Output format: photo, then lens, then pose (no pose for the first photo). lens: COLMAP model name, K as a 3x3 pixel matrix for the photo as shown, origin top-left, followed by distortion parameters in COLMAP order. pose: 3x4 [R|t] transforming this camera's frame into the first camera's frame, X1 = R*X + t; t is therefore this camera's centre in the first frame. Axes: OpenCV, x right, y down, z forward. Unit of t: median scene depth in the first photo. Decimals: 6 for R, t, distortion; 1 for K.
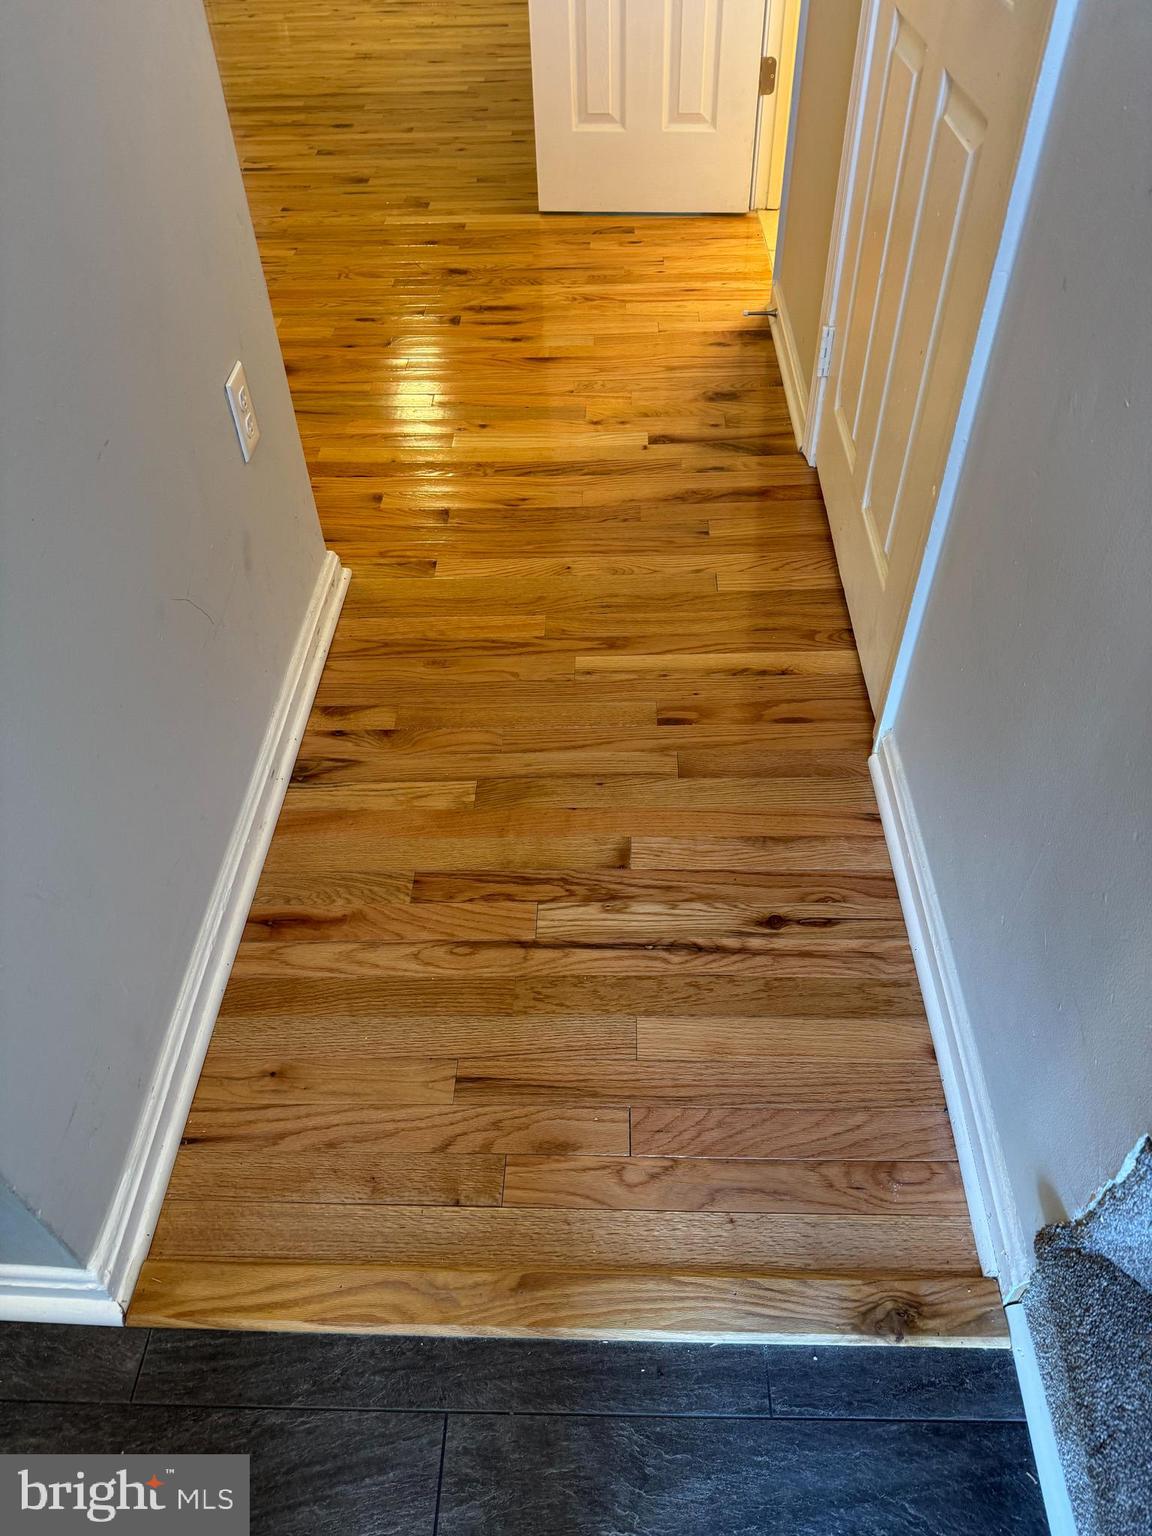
lens RADIAL K [[1086.6, 0, 576.0], [0, 1086.6, 768.0], [0, 0, 1]] dist [-0.009298, -0.006577]
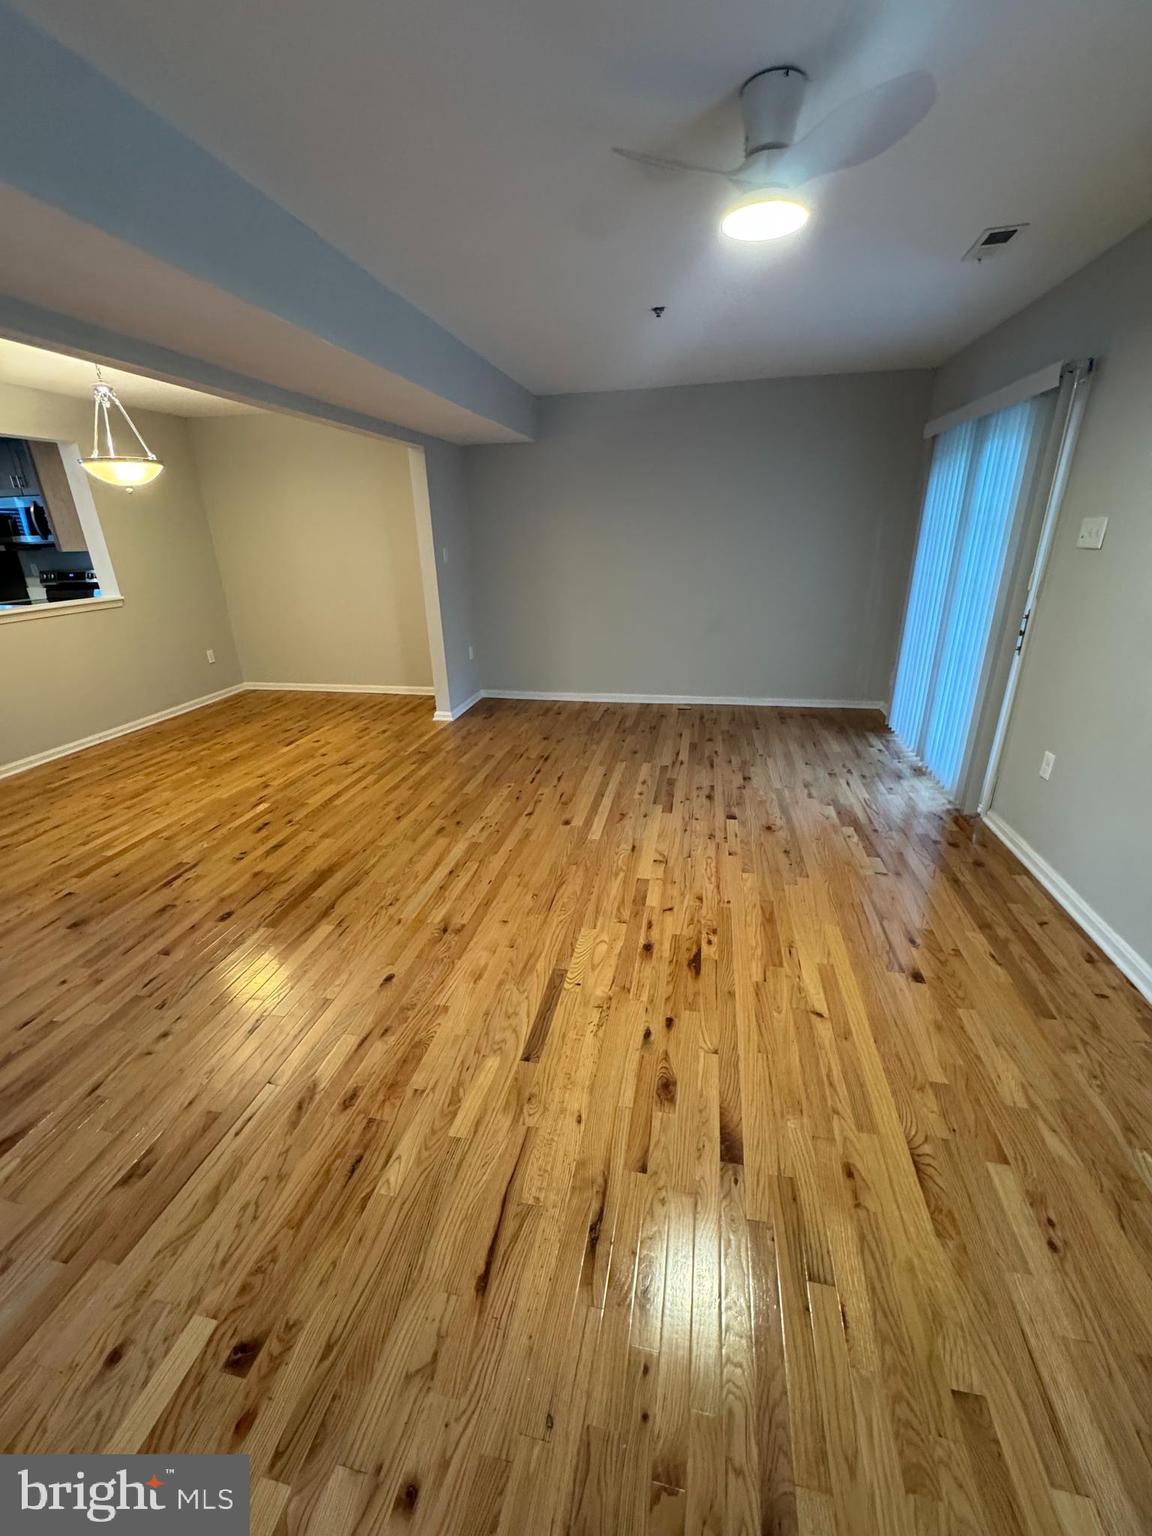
lens RADIAL K [[612.1, 0, 576.0], [0, 612.1, 768.0], [0, 0, 1]] dist [-0.003965, 0.000029]
pose [[-0.173421, 0.380015, -0.908578, 0.264156], [-0.693928, 0.607497, 0.386538, -1.249539], [0.698849, 0.697521, 0.158350, 1.085778]]
